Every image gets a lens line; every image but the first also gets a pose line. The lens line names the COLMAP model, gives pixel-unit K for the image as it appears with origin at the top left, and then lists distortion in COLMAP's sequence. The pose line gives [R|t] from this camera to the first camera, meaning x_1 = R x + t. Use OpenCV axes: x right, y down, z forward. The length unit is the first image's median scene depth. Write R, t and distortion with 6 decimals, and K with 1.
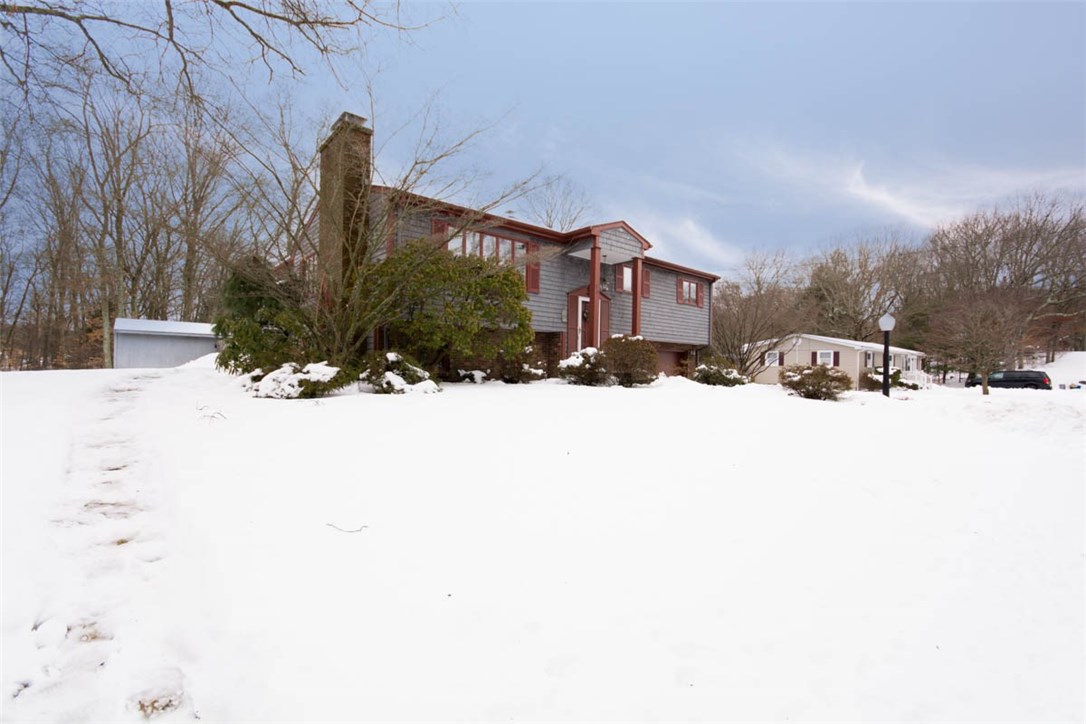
lens RADIAL K [[472.7, 0, 542.3], [0, 472.7, 366.2], [0, 0, 1]] dist [0.003311, -0.008384]
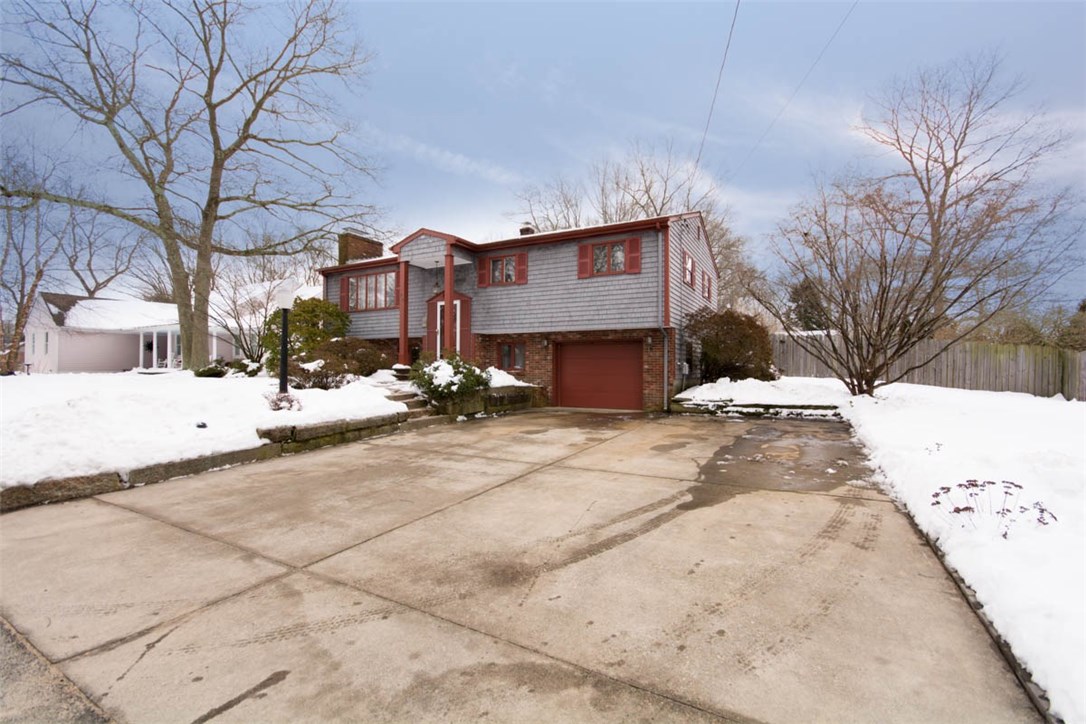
lens RADIAL K [[472.7, 0, 542.3], [0, 472.7, 366.2], [0, 0, 1]] dist [0.003311, -0.008384]
pose [[0.344091, -0.021539, -0.938689, 1.241630], [0.002592, 0.999755, -0.021990, 0.030294], [0.938933, 0.005134, 0.344062, 0.869757]]
